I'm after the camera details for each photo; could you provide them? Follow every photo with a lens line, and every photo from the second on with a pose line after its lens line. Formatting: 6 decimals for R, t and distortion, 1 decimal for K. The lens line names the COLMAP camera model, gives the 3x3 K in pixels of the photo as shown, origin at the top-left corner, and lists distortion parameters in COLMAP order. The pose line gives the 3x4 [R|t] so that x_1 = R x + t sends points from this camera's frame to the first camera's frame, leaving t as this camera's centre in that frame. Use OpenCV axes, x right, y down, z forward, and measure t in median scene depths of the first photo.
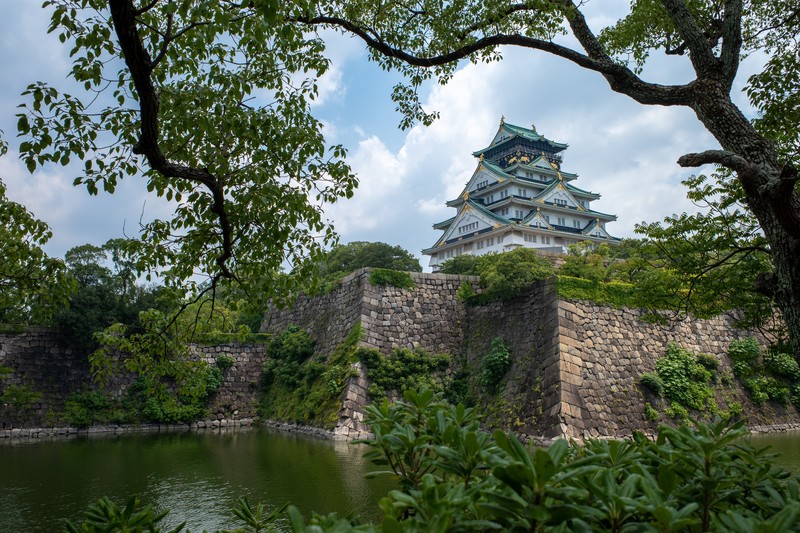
lens RADIAL K [[551.3, 0, 400.0], [0, 551.3, 266.5], [0, 0, 1]] dist [-0.002595, 0.002936]
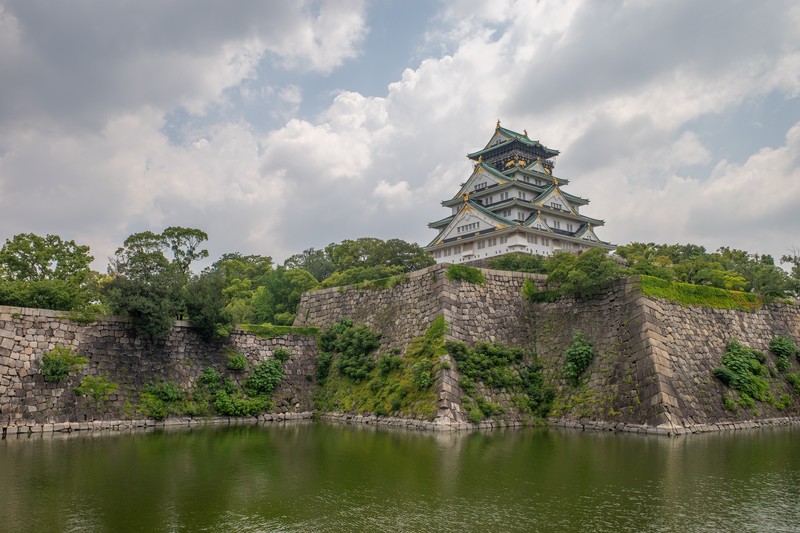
lens RADIAL K [[551.3, 0, 400.0], [0, 551.3, 266.5], [0, 0, 1]] dist [-0.002595, 0.002936]
pose [[0.994032, 0.025458, 0.106078, -0.242211], [-0.025646, 0.999671, 0.000403, 0.009972], [-0.106033, -0.003121, 0.994358, -0.008236]]
